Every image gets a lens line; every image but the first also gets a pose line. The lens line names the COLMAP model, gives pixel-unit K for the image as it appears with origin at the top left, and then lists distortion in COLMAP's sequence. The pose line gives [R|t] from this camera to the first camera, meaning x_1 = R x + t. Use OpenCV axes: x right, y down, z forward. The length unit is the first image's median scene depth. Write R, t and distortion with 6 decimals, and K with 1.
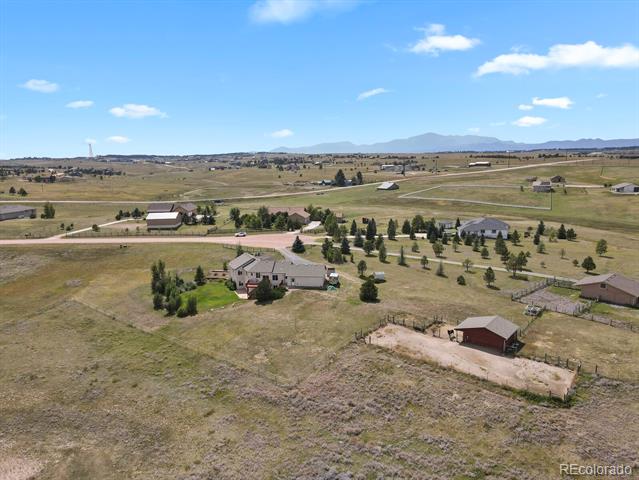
lens RADIAL K [[456.2, 0, 319.5], [0, 456.2, 240.0], [0, 0, 1]] dist [0.007618, 0.009159]
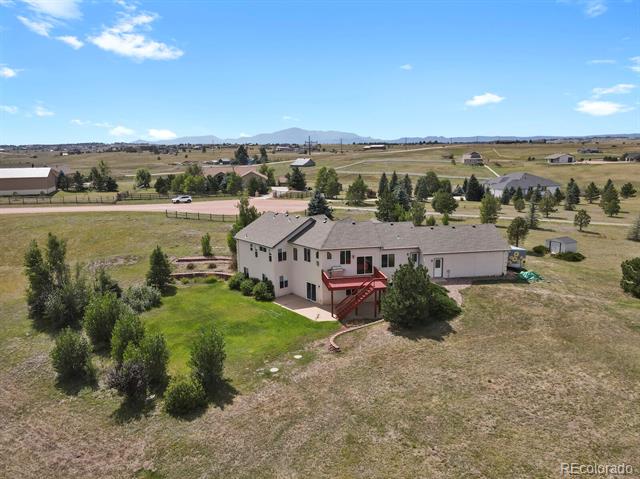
lens RADIAL K [[456.9, 0, 320.0], [0, 456.9, 239.5], [0, 0, 1]] dist [0.007618, 0.009159]
pose [[0.959019, -0.046097, 0.279566, -0.238501], [0.043186, 0.998930, 0.016567, 0.049651], [-0.280030, -0.003815, 0.959984, 0.573175]]
